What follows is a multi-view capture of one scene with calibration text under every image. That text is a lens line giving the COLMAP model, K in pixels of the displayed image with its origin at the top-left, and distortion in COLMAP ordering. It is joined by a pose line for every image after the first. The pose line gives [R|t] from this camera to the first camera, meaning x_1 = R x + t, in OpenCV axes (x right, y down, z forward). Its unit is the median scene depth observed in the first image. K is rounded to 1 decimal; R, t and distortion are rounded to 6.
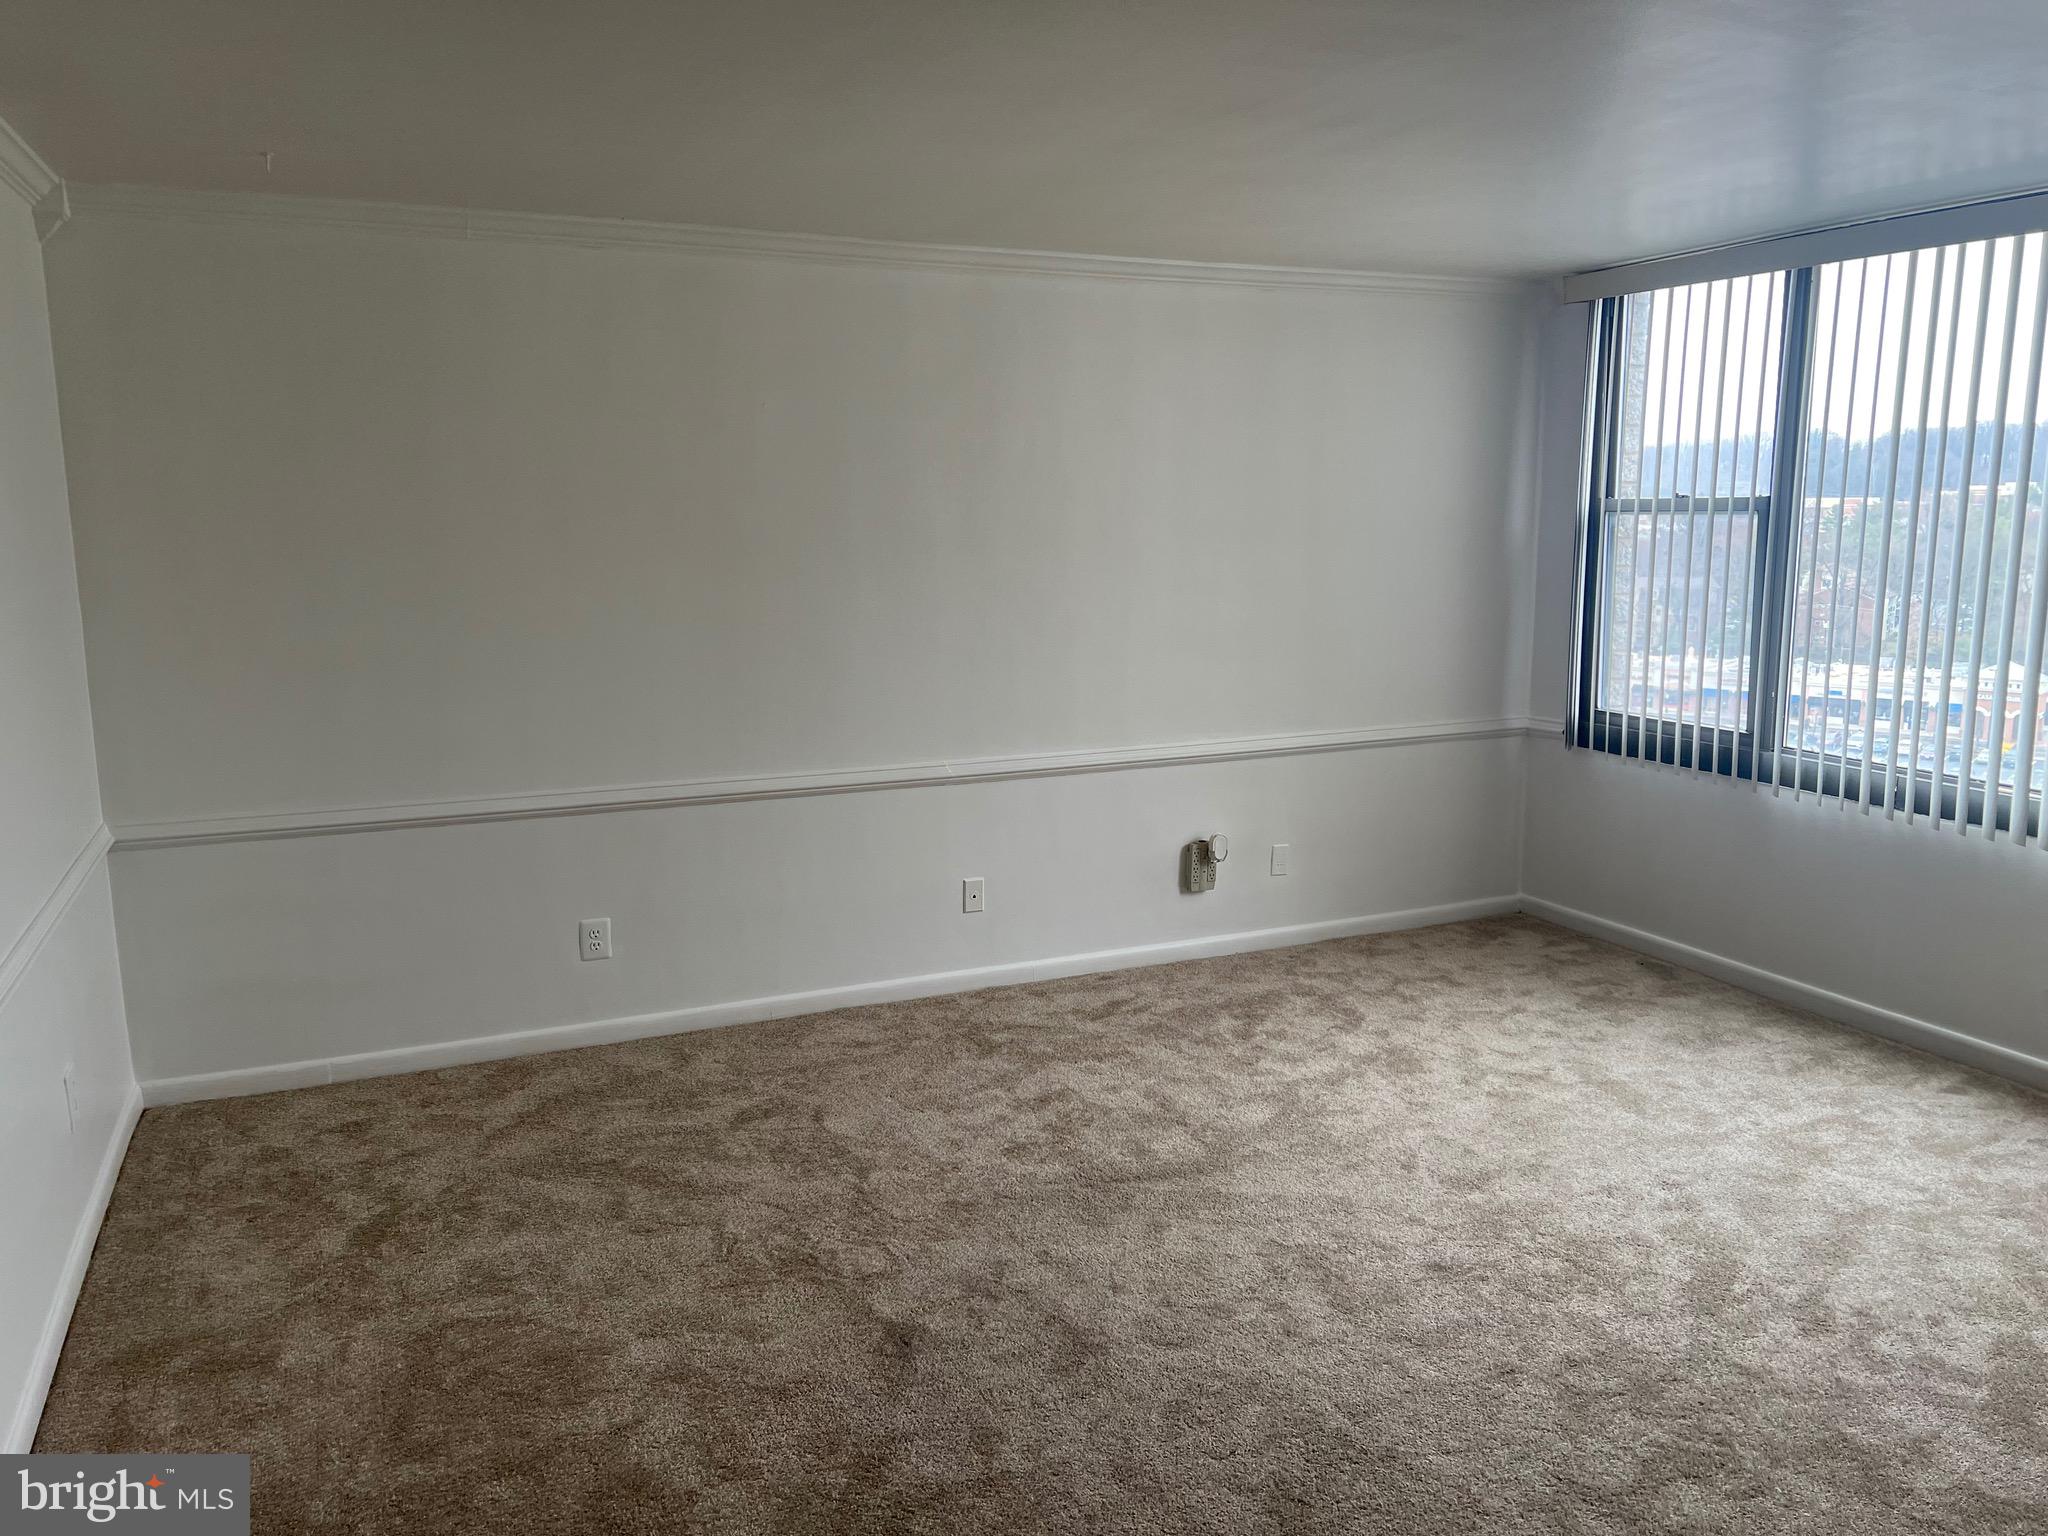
lens RADIAL K [[1508.6, 0, 1024.0], [0, 1508.6, 768.0], [0, 0, 1]] dist [0.058317, -0.076413]
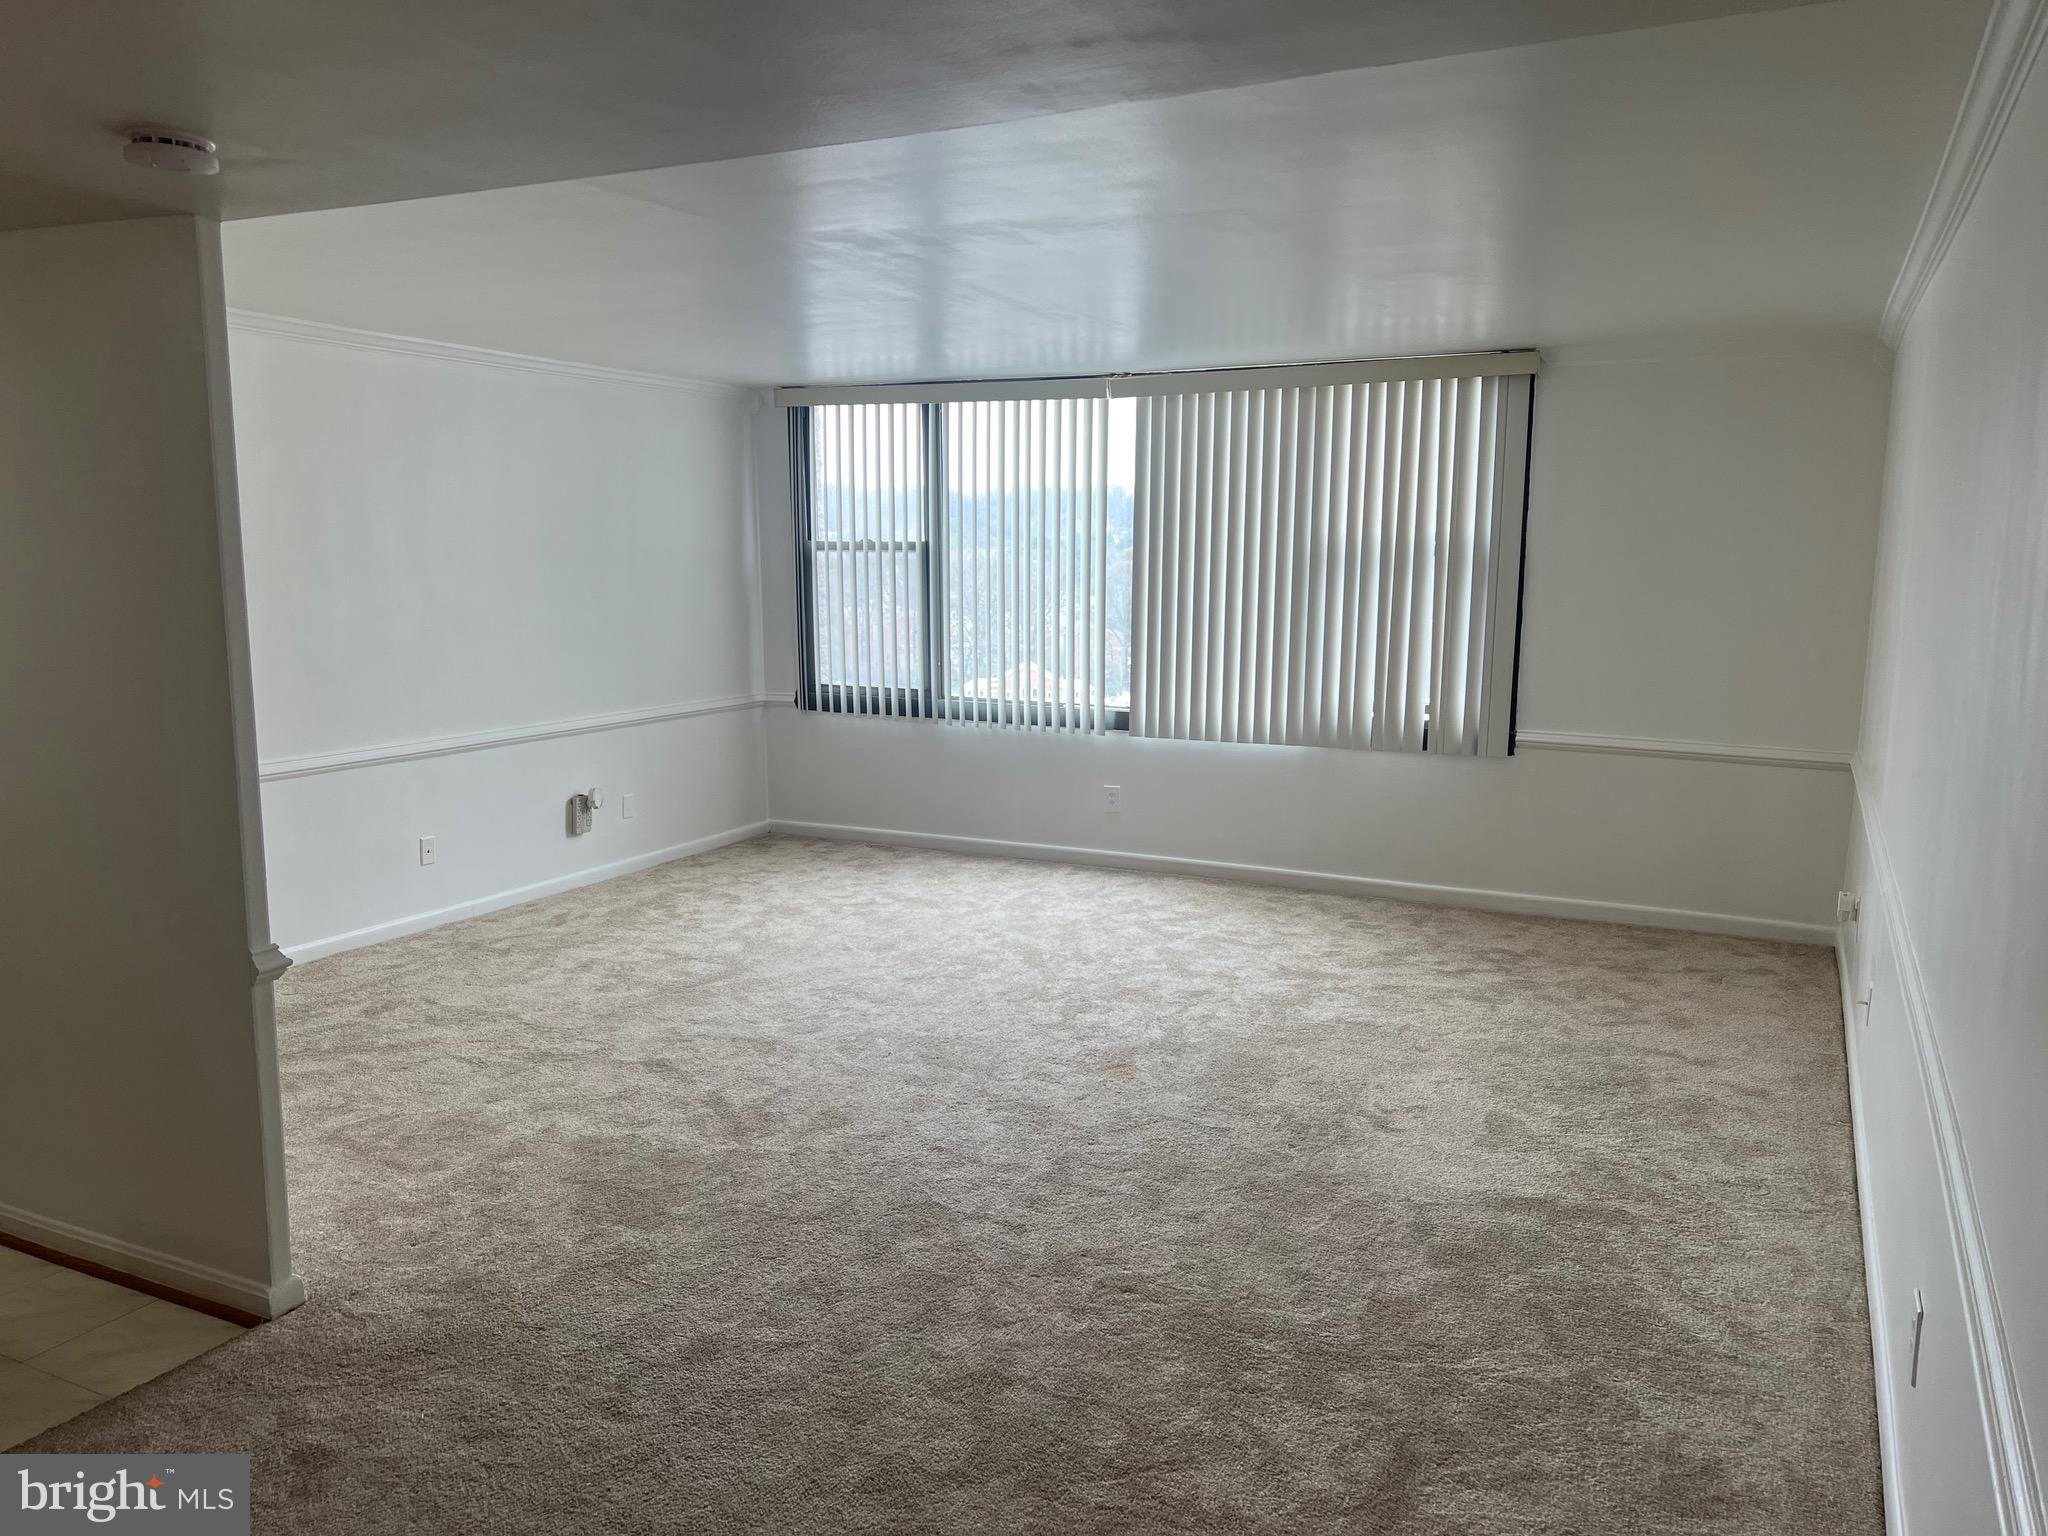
lens RADIAL K [[1550.5, 0, 1024.0], [0, 1550.5, 768.0], [0, 0, 1]] dist [-0.004691, -0.007995]
pose [[0.760177, -0.078981, 0.644898, -0.529295], [0.099554, 0.995022, 0.004511, 0.066905], [-0.642044, 0.060773, 0.764255, -0.318672]]
